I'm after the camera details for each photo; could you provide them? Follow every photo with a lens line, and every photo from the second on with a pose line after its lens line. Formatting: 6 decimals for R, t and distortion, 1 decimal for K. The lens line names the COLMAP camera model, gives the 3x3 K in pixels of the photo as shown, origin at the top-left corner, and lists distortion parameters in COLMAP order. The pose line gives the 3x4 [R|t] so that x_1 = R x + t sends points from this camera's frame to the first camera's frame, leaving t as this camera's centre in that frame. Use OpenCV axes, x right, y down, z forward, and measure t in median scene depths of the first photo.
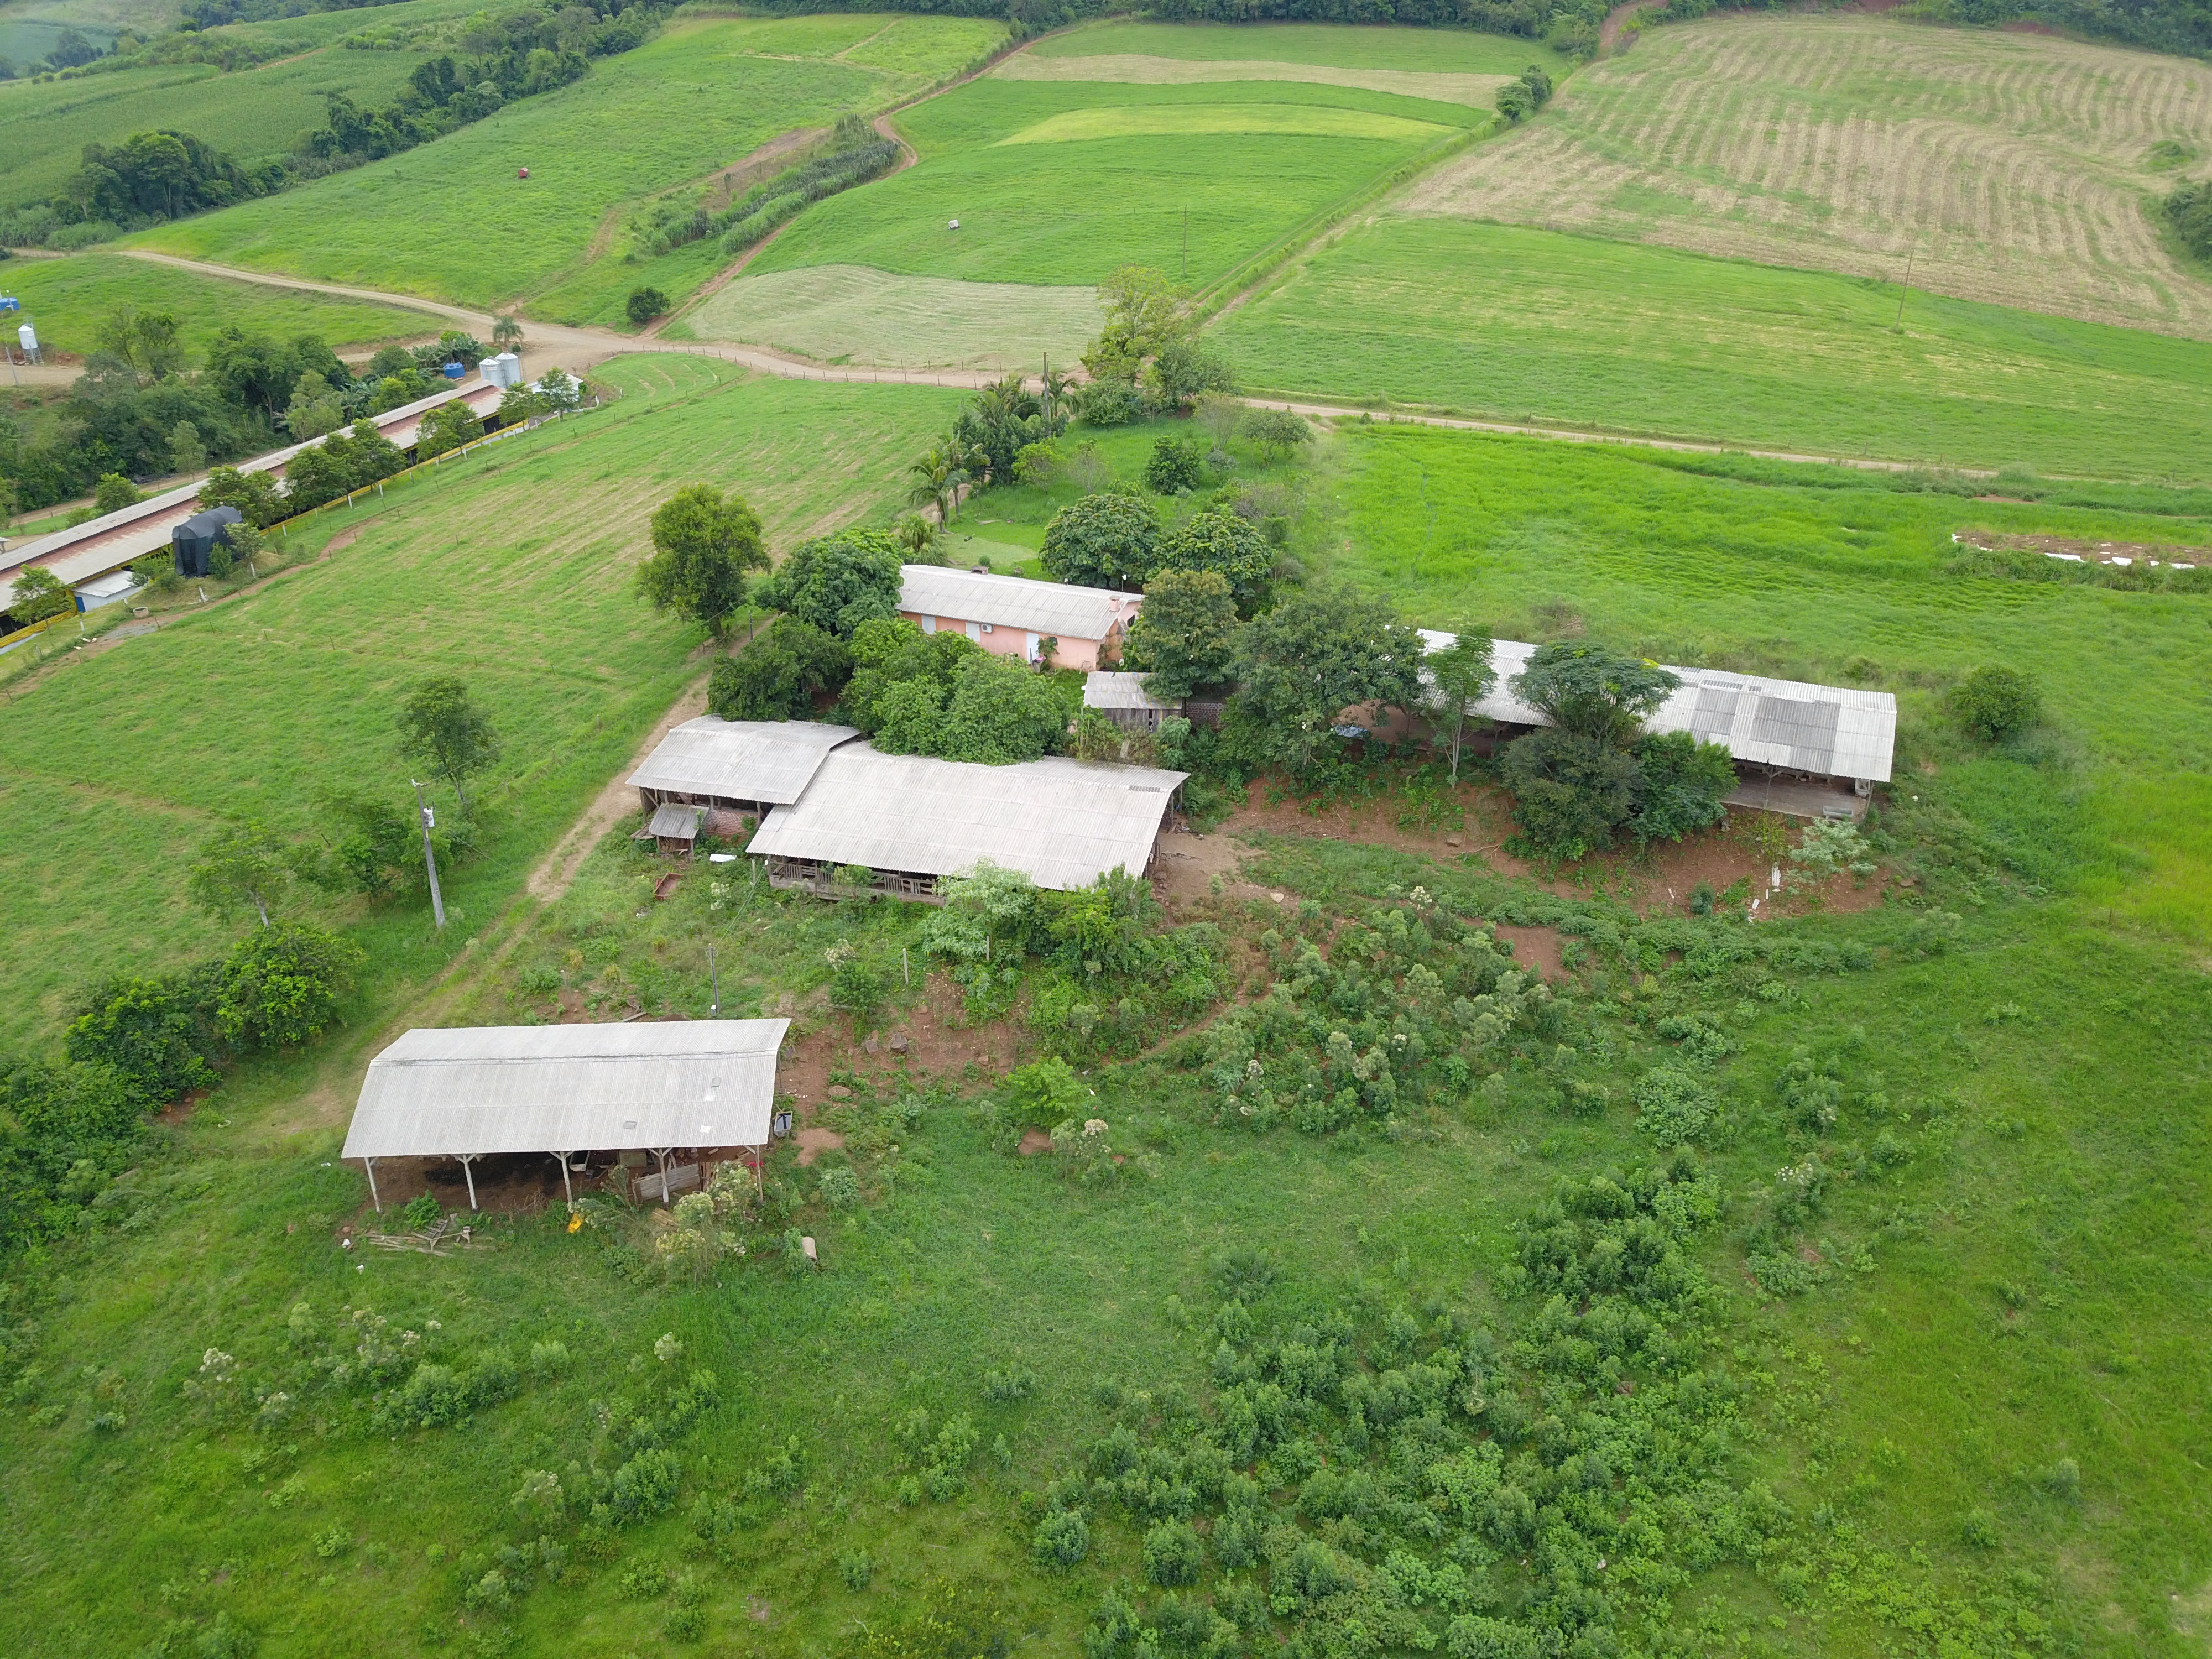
lens RADIAL K [[1694.3, 0, 1094.5], [0, 1694.3, 834.1], [0, 0, 1]] dist [0.012738, -0.006115]
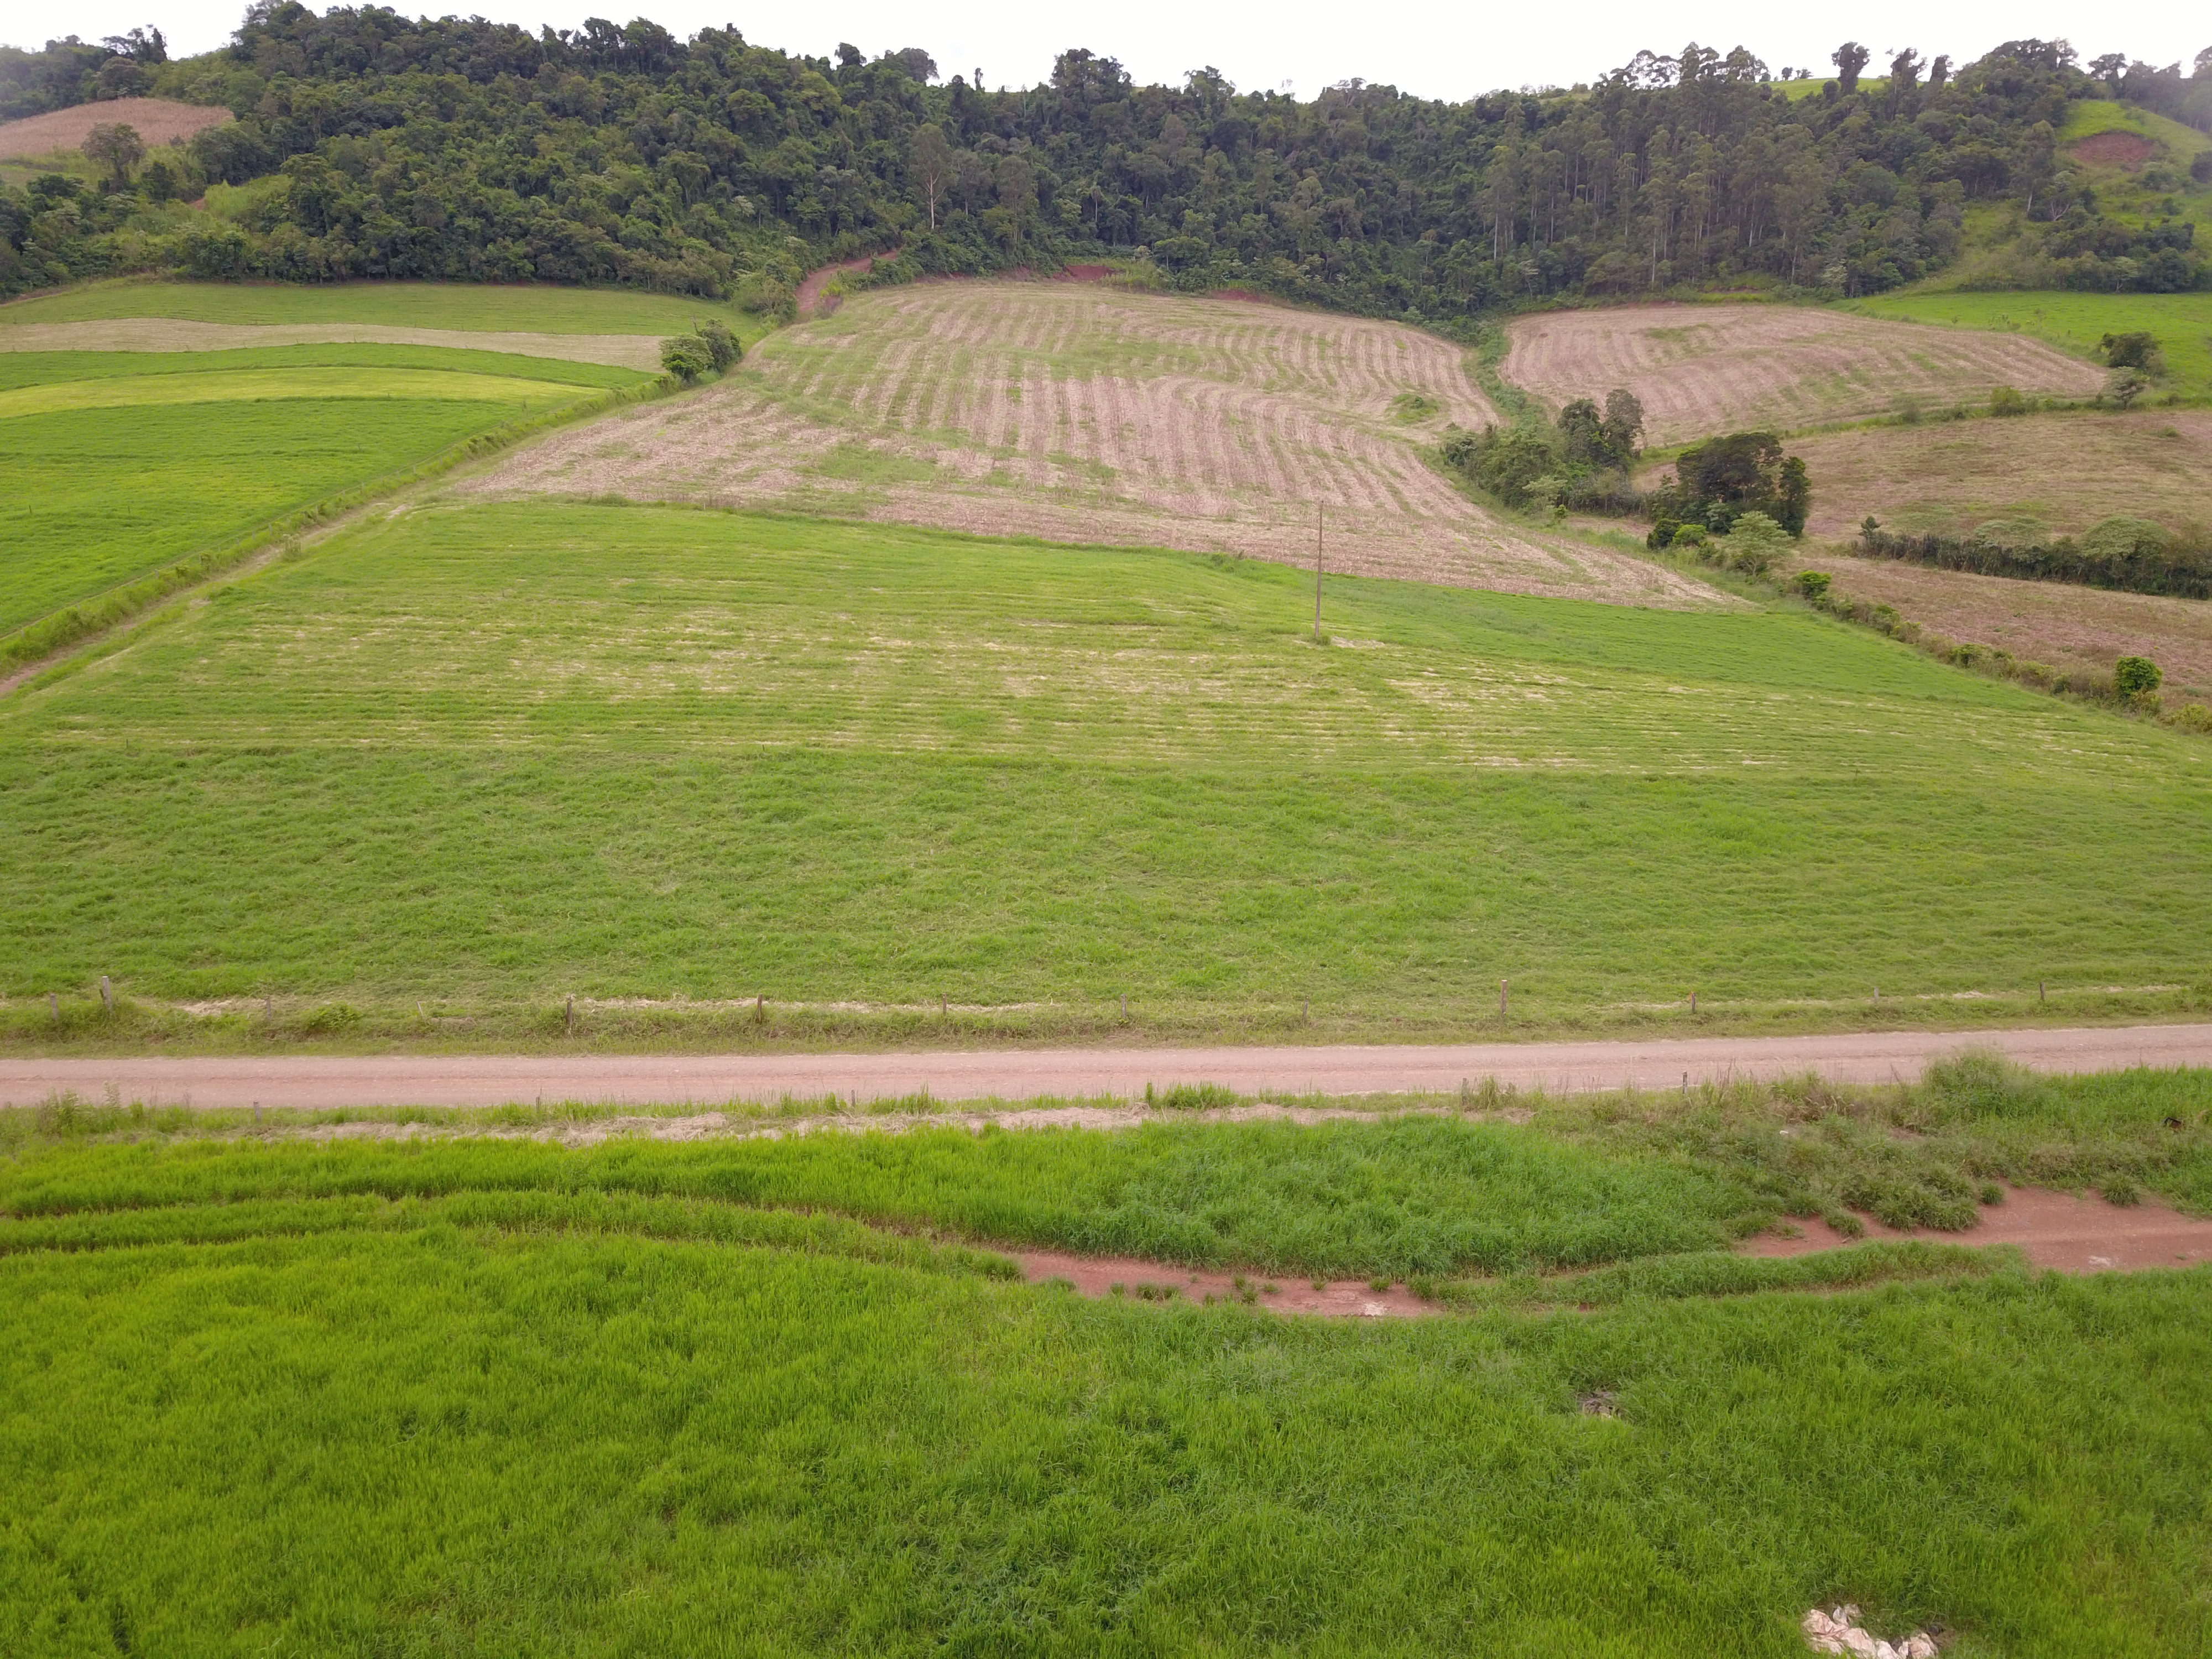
lens RADIAL K [[1694.3, 0, 1094.5], [0, 1694.3, 834.1], [0, 0, 1]] dist [0.012738, -0.006115]
pose [[0.916616, -0.127308, 0.378955, 0.102104], [0.188356, 0.973658, -0.128499, -0.097395], [-0.352614, 0.189163, 0.916450, 0.291914]]
